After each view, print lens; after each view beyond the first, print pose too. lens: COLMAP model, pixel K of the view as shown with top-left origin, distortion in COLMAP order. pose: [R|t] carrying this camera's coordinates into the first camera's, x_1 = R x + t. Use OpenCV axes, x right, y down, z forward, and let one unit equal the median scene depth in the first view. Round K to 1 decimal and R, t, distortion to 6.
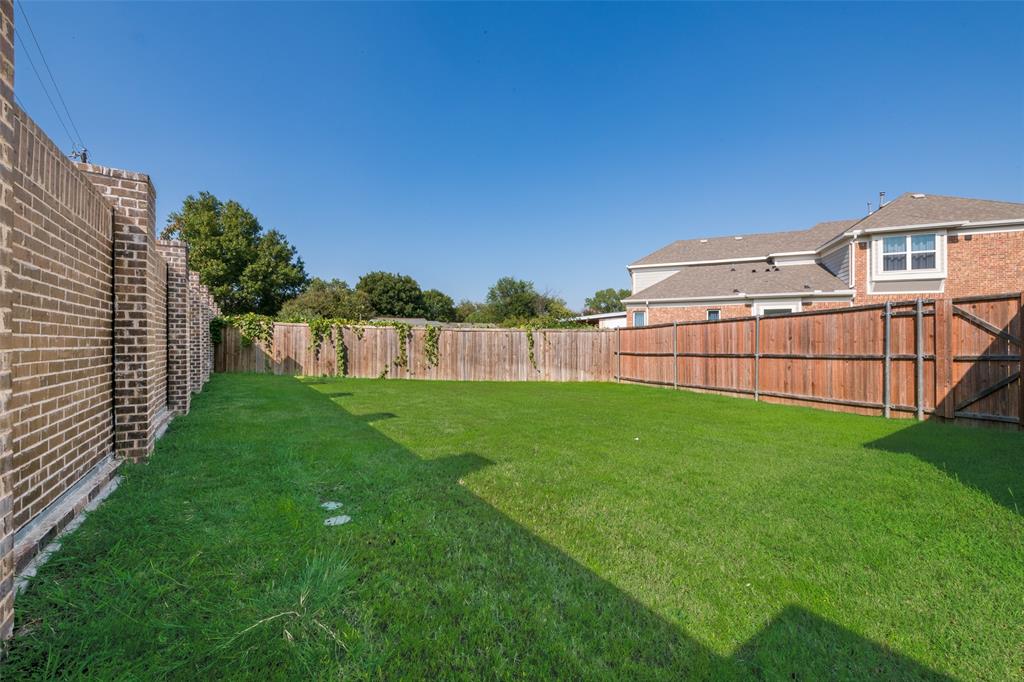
lens RADIAL K [[414.2, 0, 516.4], [0, 414.2, 343.4], [0, 0, 1]] dist [0.000495, -0.000109]
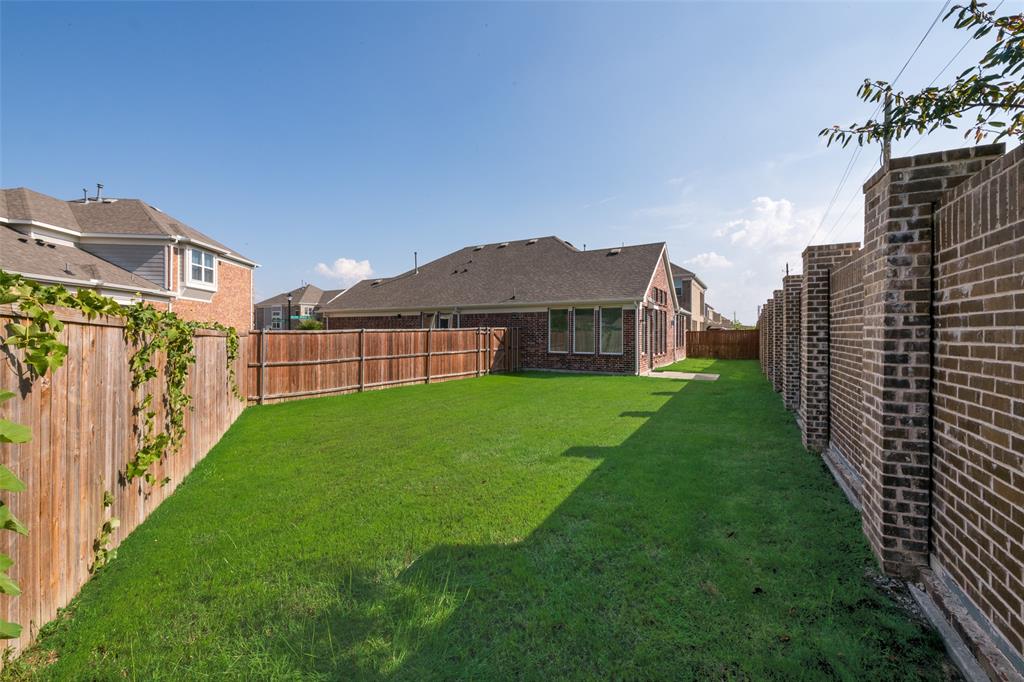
lens RADIAL K [[414.2, 0, 516.4], [0, 414.2, 343.4], [0, 0, 1]] dist [0.000495, -0.000109]
pose [[-0.487667, -0.019067, 0.872821, -0.530897], [0.002348, 0.999729, 0.023151, -0.026611], [-0.873027, 0.013339, -0.487490, 0.816054]]
